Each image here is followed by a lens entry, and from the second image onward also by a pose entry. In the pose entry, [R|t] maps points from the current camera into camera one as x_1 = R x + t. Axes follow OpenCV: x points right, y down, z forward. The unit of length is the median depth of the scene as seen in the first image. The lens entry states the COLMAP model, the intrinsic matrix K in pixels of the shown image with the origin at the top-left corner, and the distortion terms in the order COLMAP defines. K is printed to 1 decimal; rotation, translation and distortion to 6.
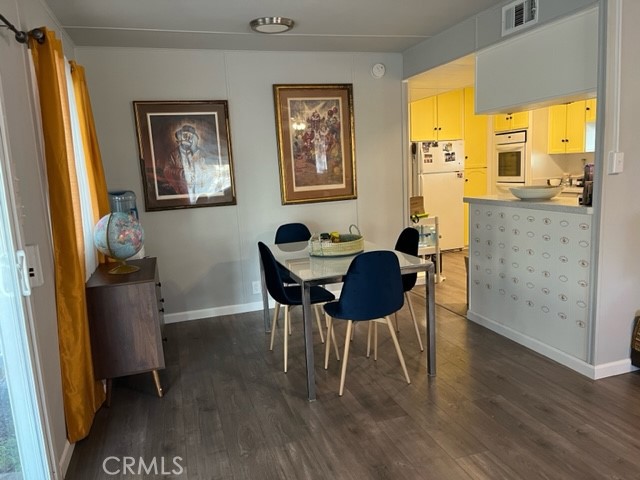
lens RADIAL K [[485.5, 0, 319.3], [0, 485.5, 241.3], [0, 0, 1]] dist [0.078058, -0.108818]
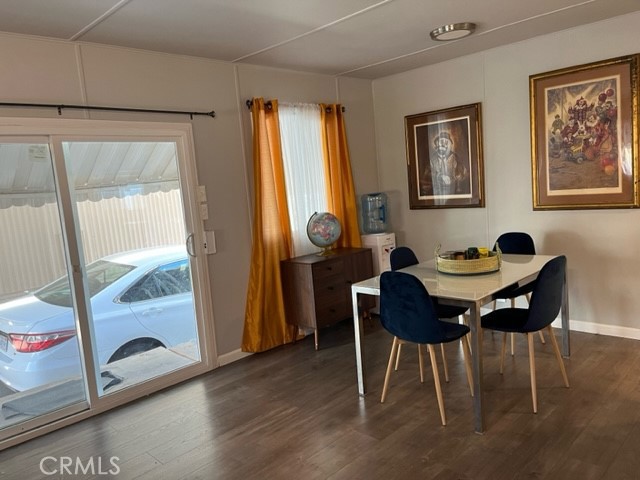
lens RADIAL K [[485.5, 0, 319.3], [0, 485.5, 241.3], [0, 0, 1]] dist [0.078058, -0.108818]
pose [[0.463233, 0.124858, -0.877397, 0.541809], [-0.083506, 0.991771, 0.097046, -0.073771], [0.882294, 0.028313, 0.469847, 0.239061]]
